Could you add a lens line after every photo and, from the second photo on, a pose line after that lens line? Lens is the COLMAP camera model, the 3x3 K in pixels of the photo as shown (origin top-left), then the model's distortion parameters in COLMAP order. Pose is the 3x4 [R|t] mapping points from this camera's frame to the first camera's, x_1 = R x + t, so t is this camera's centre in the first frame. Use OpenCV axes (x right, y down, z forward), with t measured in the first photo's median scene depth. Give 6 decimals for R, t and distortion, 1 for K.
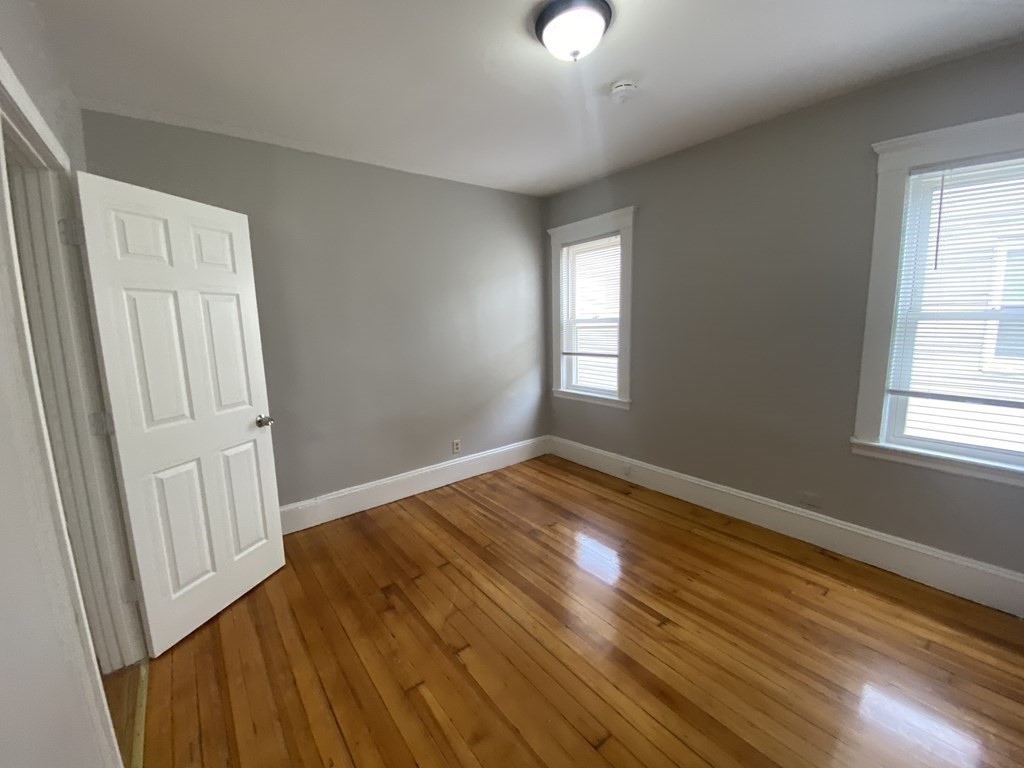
lens RADIAL K [[418.5, 0, 508.6], [0, 418.5, 379.1], [0, 0, 1]] dist [-0.017281, -0.001757]
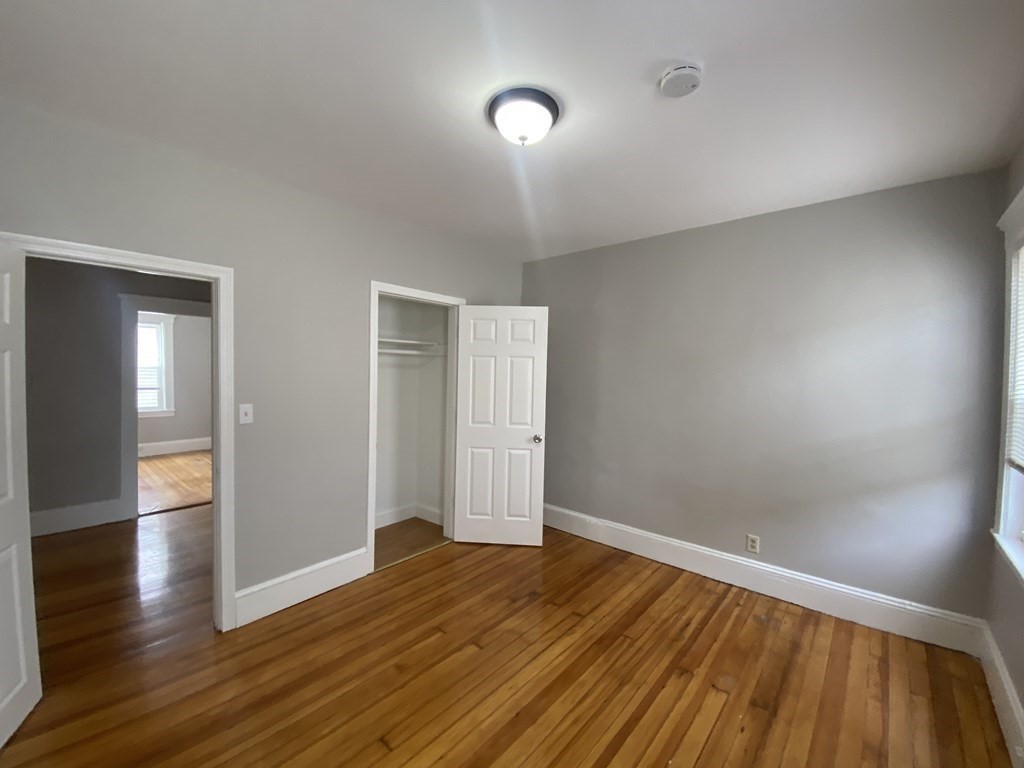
lens RADIAL K [[418.5, 0, 509.7], [0, 418.5, 380.7], [0, 0, 1]] dist [-0.017281, -0.001757]
pose [[0.188227, 0.064096, -0.980032, 0.629053], [-0.171948, 0.984606, 0.031371, -0.099850], [0.966956, 0.162610, 0.196350, 0.437951]]
